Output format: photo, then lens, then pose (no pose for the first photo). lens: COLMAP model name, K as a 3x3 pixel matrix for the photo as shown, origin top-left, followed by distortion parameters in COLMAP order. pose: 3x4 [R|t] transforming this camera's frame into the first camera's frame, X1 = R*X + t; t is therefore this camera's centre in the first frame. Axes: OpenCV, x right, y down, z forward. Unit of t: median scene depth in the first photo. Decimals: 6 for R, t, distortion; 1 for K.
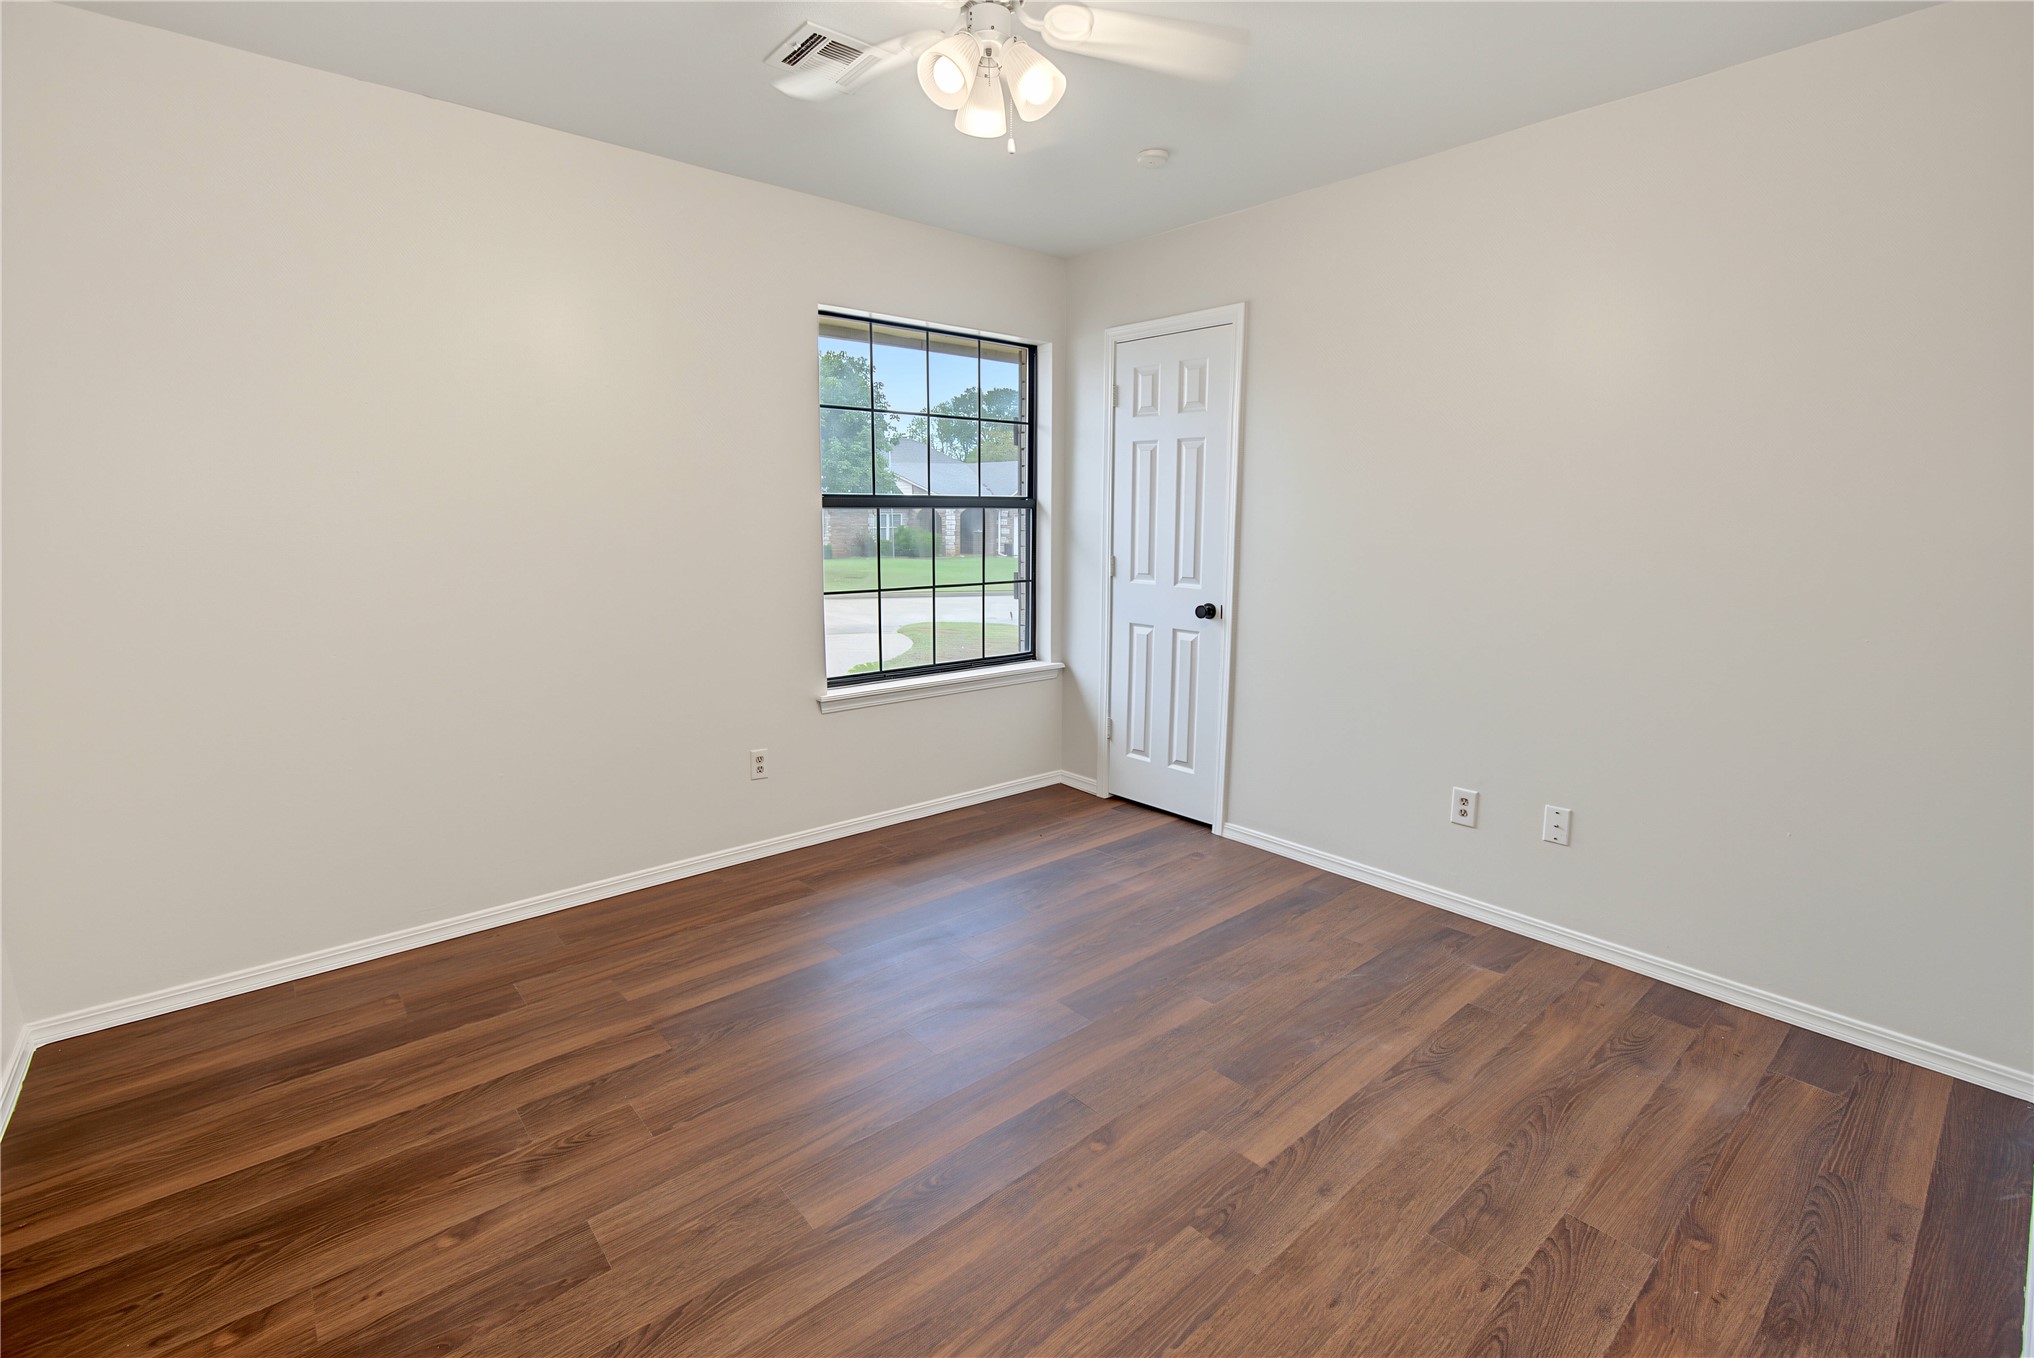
lens RADIAL K [[920.9, 0, 1029.4], [0, 920.9, 665.5], [0, 0, 1]] dist [-0.002814, 0.000468]
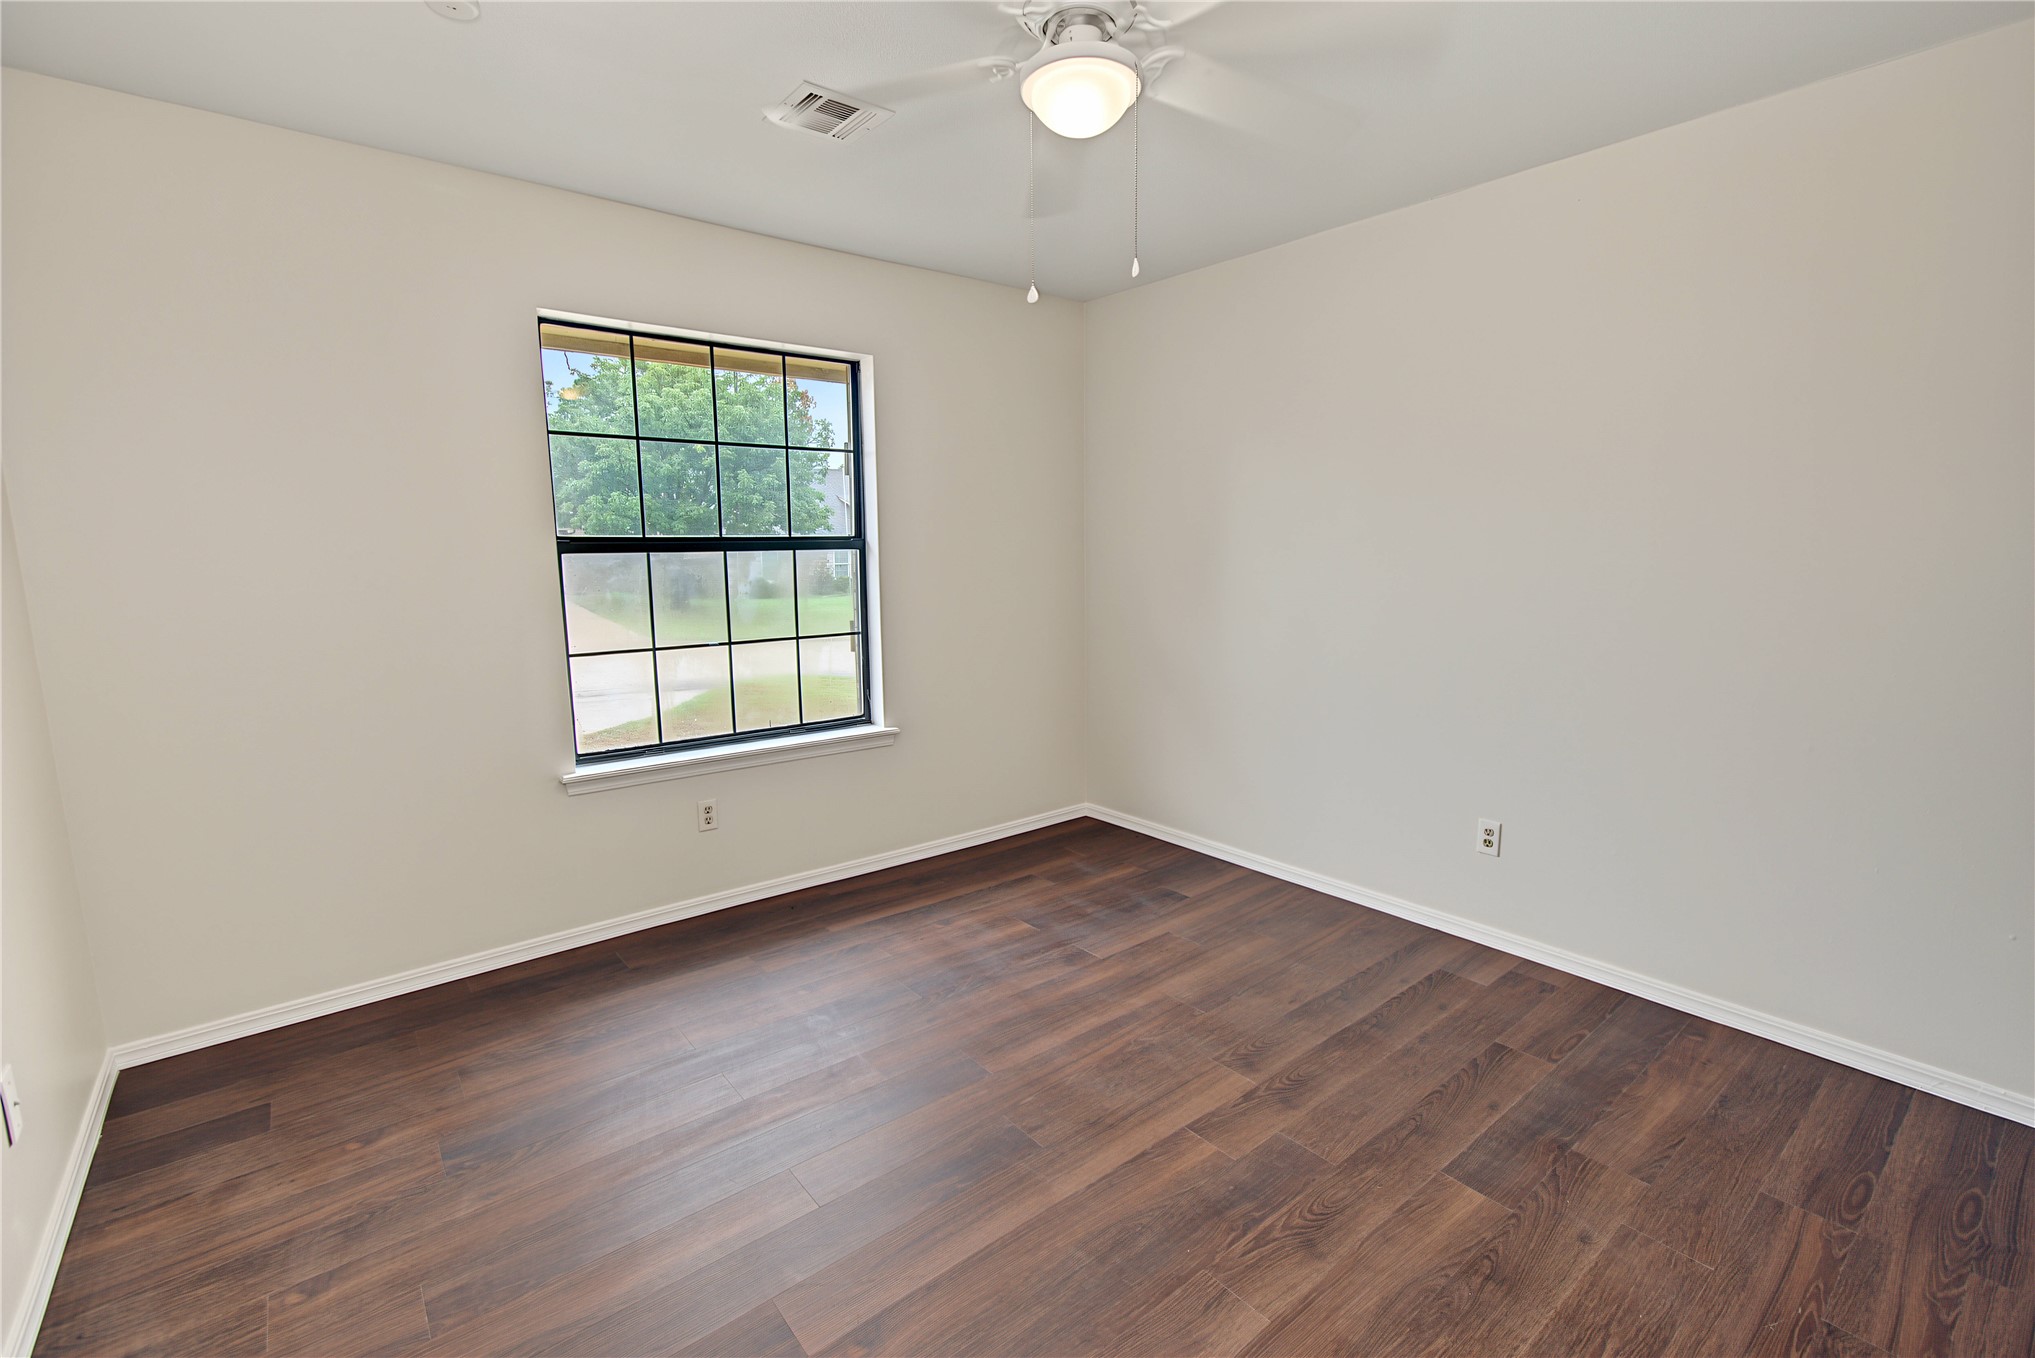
lens RADIAL K [[895.7, 0, 1013.3], [0, 895.7, 690.5], [0, 0, 1]] dist [0.000259, 0.000318]
pose [[0.998851, -0.011426, -0.046545, 0.180718], [0.010931, 0.999881, -0.010873, -0.026595], [0.046664, 0.010352, 0.998857, 0.163070]]
